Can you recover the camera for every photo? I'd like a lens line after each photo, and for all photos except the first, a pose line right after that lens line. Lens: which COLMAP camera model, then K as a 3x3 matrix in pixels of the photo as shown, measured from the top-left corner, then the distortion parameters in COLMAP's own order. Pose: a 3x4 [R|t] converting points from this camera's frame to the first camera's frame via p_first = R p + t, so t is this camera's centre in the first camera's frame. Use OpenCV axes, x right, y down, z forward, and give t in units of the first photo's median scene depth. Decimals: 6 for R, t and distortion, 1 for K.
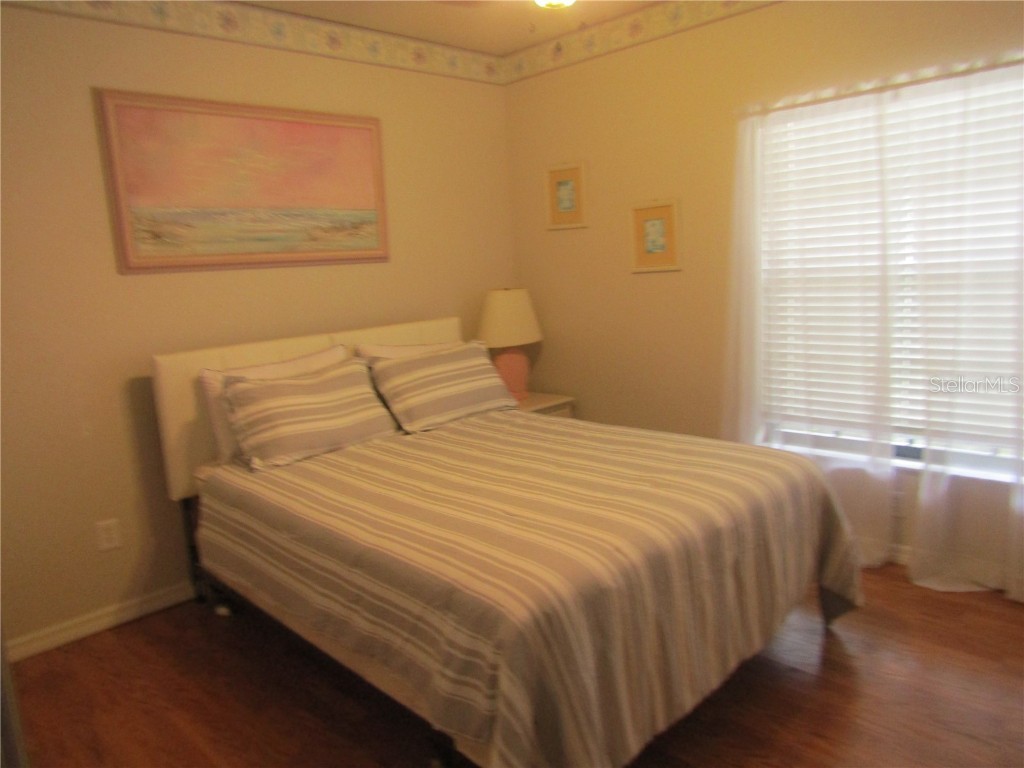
lens RADIAL K [[718.6, 0, 512.0], [0, 718.6, 384.0], [0, 0, 1]] dist [-0.032803, 0.010050]
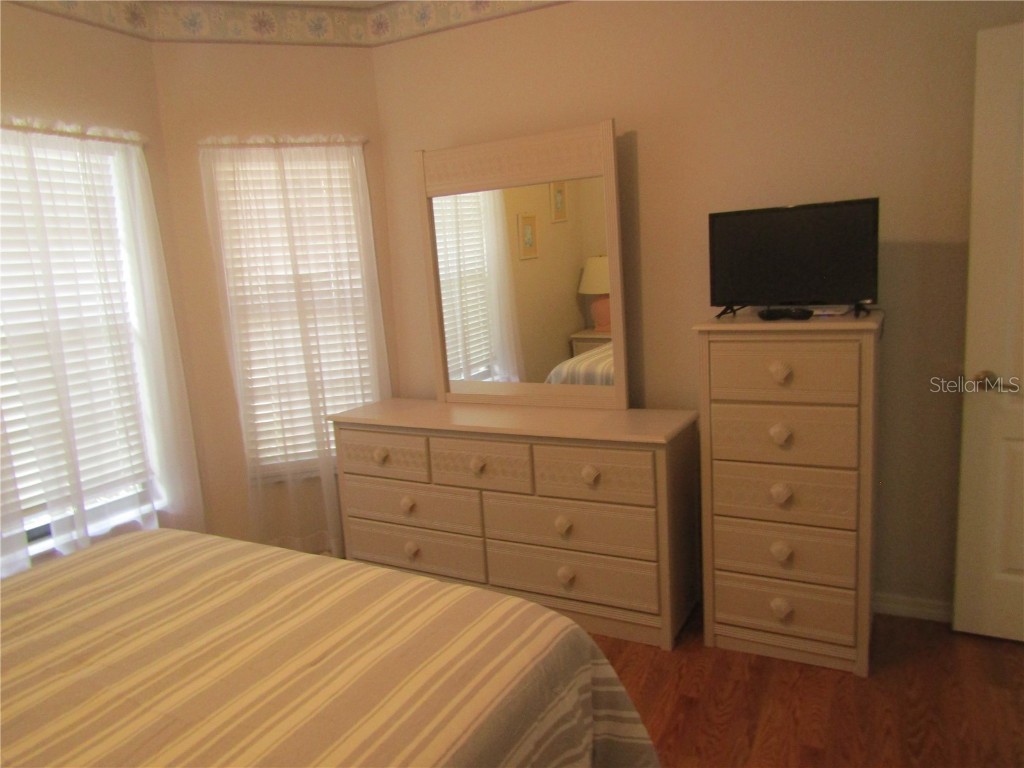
lens RADIAL K [[718.6, 0, 512.0], [0, 718.6, 384.0], [0, 0, 1]] dist [-0.032803, 0.010050]
pose [[-0.308720, -0.076486, 0.948073, -0.573143], [0.222915, 0.963183, 0.150292, -0.107794], [-0.924663, 0.257737, -0.280304, 0.818282]]
